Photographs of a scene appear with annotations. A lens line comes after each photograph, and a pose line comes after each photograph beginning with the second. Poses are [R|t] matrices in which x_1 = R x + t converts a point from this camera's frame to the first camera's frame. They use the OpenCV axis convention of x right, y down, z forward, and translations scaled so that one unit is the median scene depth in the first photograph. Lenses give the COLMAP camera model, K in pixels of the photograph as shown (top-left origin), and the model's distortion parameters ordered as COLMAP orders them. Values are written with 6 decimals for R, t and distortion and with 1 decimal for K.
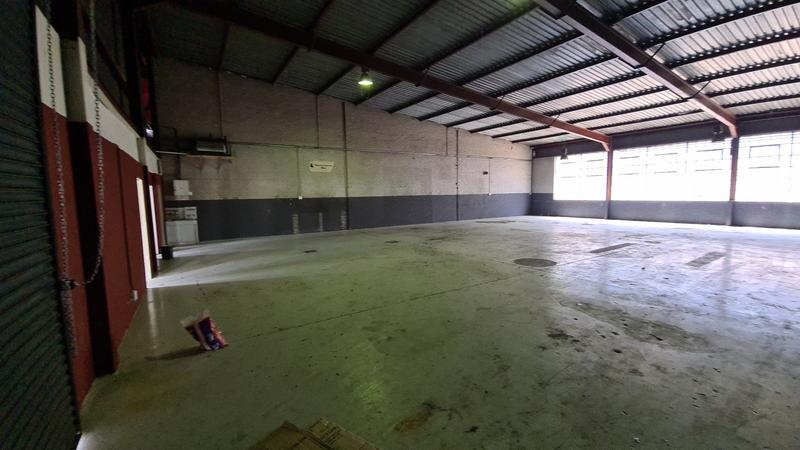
lens RADIAL K [[323.2, 0, 396.0], [0, 323.2, 223.4], [0, 0, 1]] dist [0.012210, -0.008667]
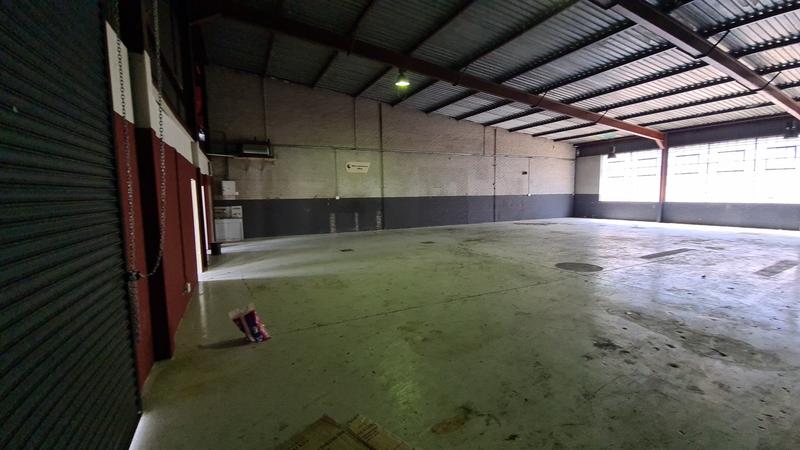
lens RADIAL K [[323.2, 0, 395.9], [0, 323.2, 223.4], [0, 0, 1]] dist [0.012210, -0.008667]
pose [[0.994361, 0.012340, -0.105331, -0.002877], [-0.012464, 0.999922, -0.000512, 0.000089], [0.105317, 0.001822, 0.994437, -0.000387]]
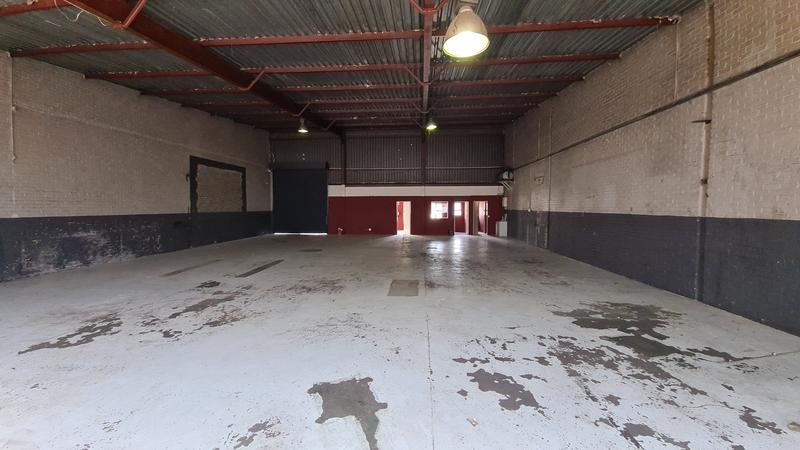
lens RADIAL K [[323.2, 0, 395.3], [0, 323.2, 224.0], [0, 0, 1]] dist [0.012210, -0.008667]
pose [[-0.608215, 0.059365, -0.791549, 1.011740], [-0.064125, 0.990265, 0.123541, -0.169725], [0.791178, 0.125898, -0.598488, 1.593153]]
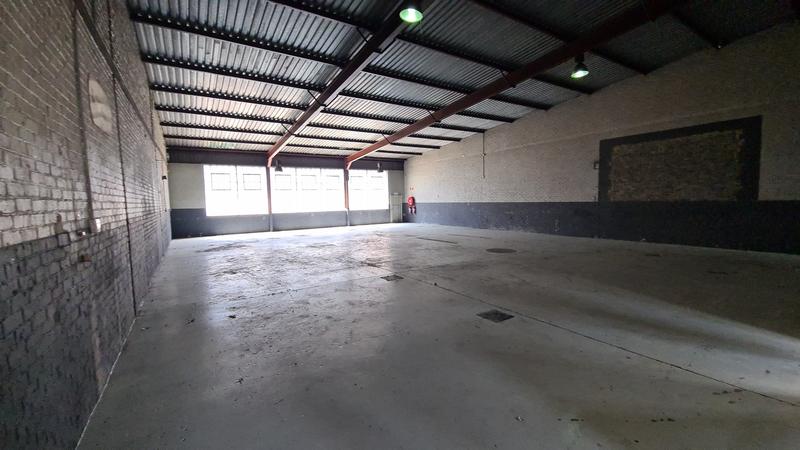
lens RADIAL K [[323.2, 0, 395.8], [0, 323.2, 223.2], [0, 0, 1]] dist [0.012210, -0.008667]
pose [[0.007206, -0.057237, 0.998335, -0.644965], [0.118075, 0.991425, 0.055989, -0.084789], [-0.992979, 0.117475, 0.013903, 0.967632]]
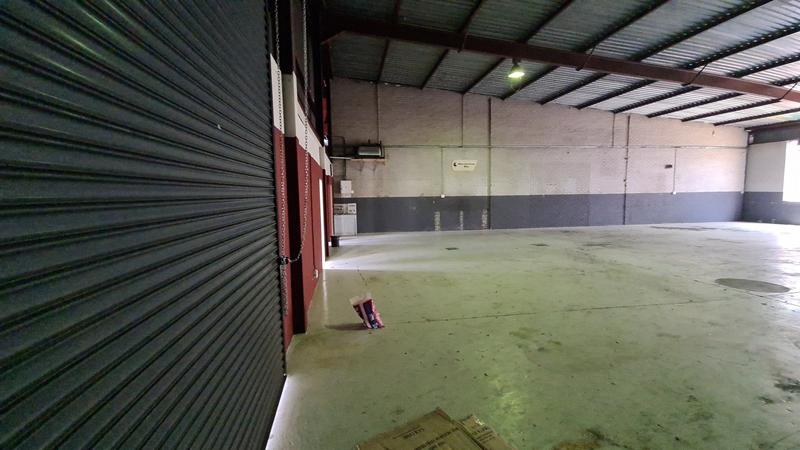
lens RADIAL K [[323.2, 0, 395.5], [0, 323.2, 223.7], [0, 0, 1]] dist [0.012210, -0.008667]
pose [[0.913079, 0.040126, -0.405804, -0.013496], [-0.038073, 0.999189, 0.013136, 0.000725], [0.406002, 0.003456, 0.913866, -0.004771]]
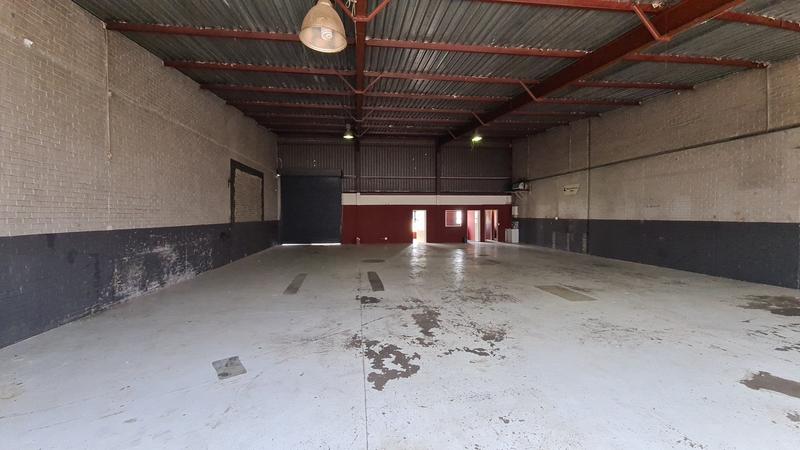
lens RADIAL K [[323.2, 0, 396.0], [0, 323.2, 225.6], [0, 0, 1]] dist [0.012210, -0.008667]
pose [[-0.438269, 0.047231, -0.897602, 1.240799], [-0.074806, 0.993237, 0.088789, -0.139520], [0.895726, 0.106060, -0.431772, 1.215725]]
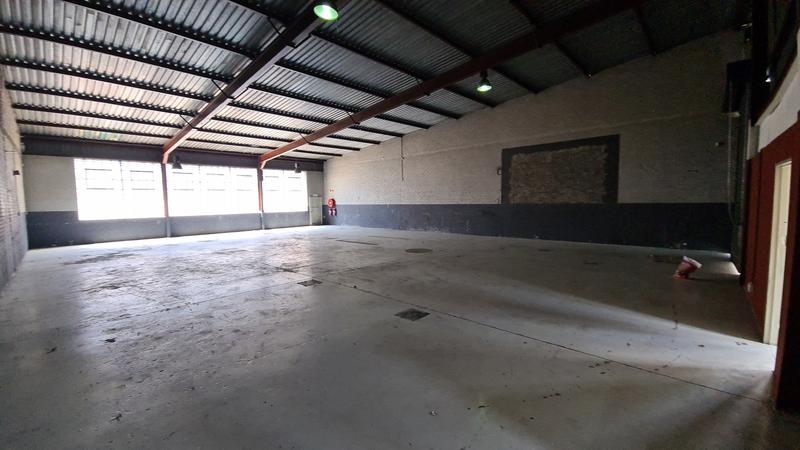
lens RADIAL K [[323.2, 0, 395.8], [0, 323.2, 222.9], [0, 0, 1]] dist [0.012210, -0.008667]
pose [[-0.231384, -0.048452, 0.971655, -0.640271], [0.114709, 0.990433, 0.076705, -0.083608], [-0.966076, 0.129206, -0.223613, 0.961595]]
